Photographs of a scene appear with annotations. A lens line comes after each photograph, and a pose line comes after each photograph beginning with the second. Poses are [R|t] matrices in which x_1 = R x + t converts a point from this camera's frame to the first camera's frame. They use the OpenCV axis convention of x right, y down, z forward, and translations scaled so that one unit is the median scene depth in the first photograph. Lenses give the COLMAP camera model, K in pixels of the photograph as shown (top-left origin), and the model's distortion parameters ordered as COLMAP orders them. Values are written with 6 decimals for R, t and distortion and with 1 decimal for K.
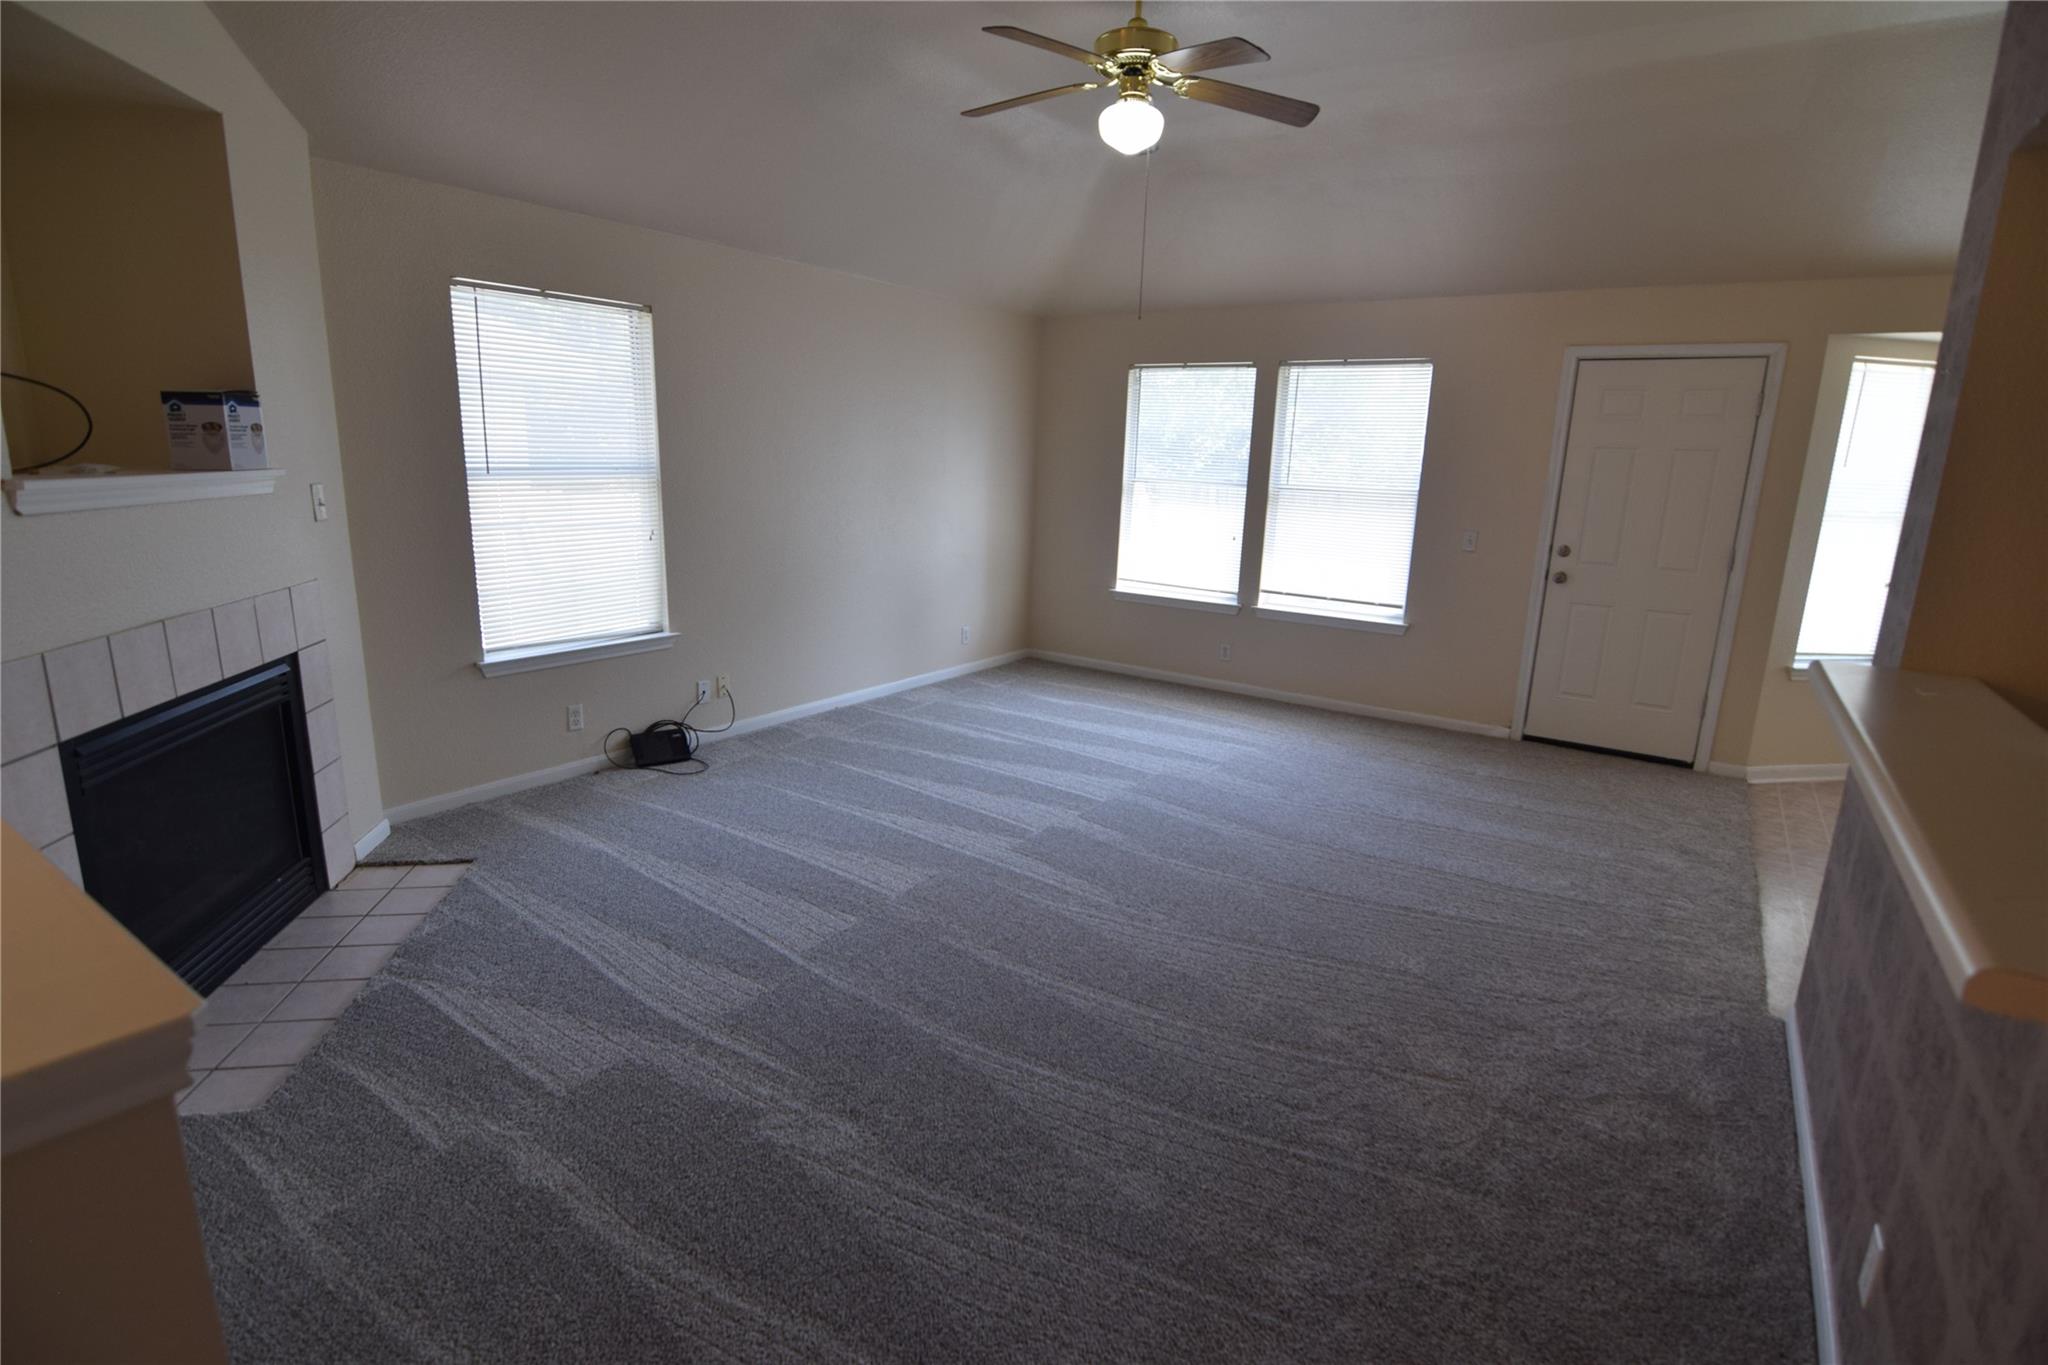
lens RADIAL K [[994.0, 0, 1028.2], [0, 994.0, 682.8], [0, 0, 1]] dist [-0.022656, -0.005438]
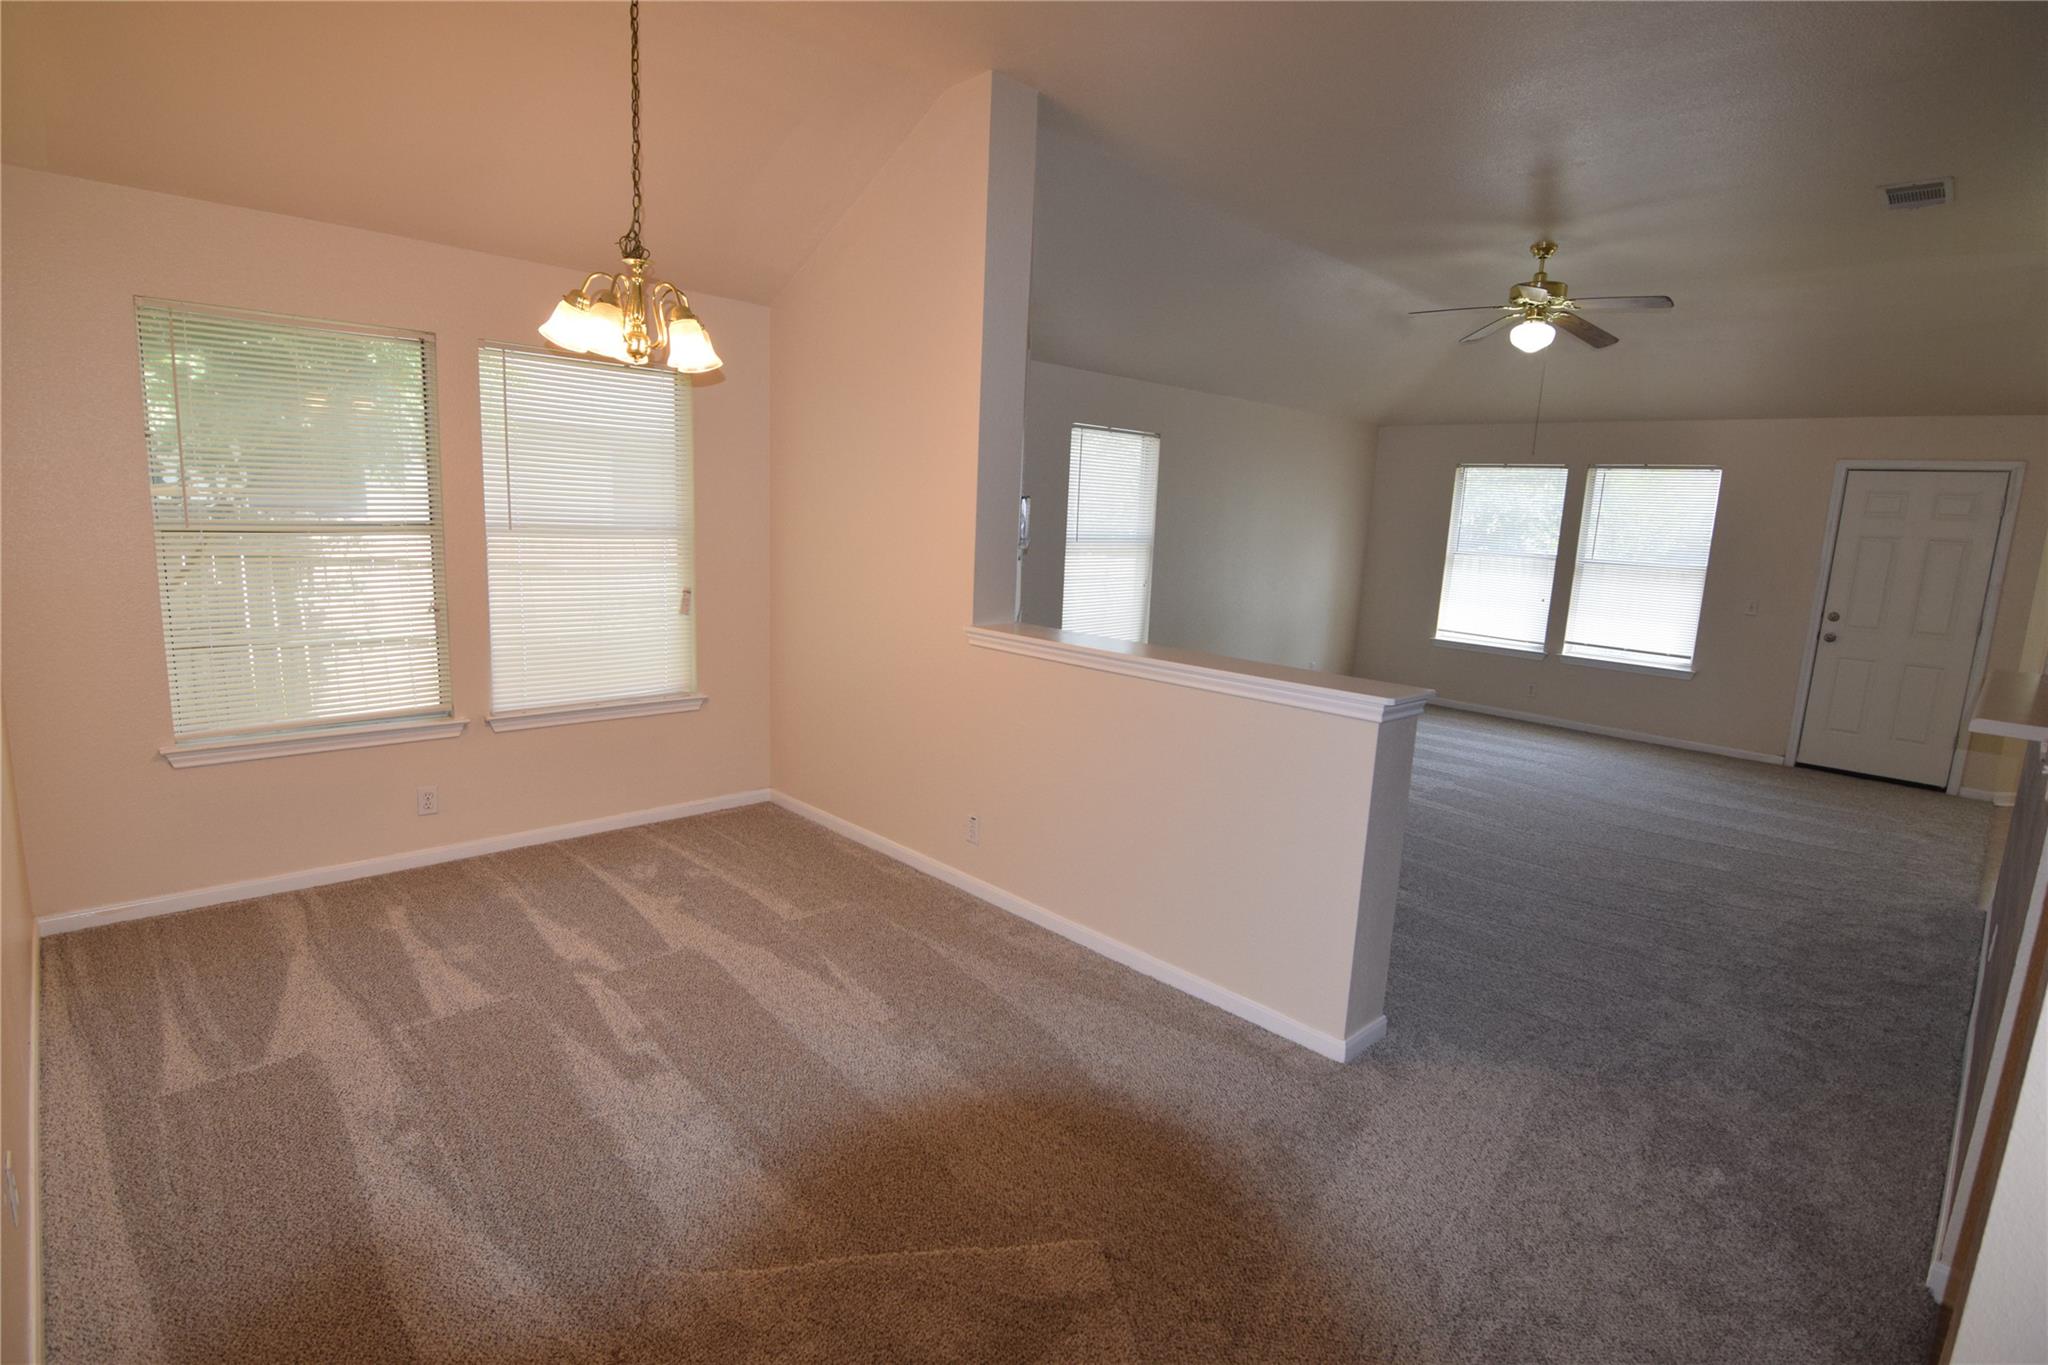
lens RADIAL K [[994.0, 0, 1012.7], [0, 994.0, 681.9], [0, 0, 1]] dist [-0.022656, -0.005438]
pose [[0.977988, 0.046566, -0.203398, -0.227756], [-0.059076, 0.996689, -0.055870, 0.081270], [0.200122, 0.066656, 0.977501, -0.426481]]
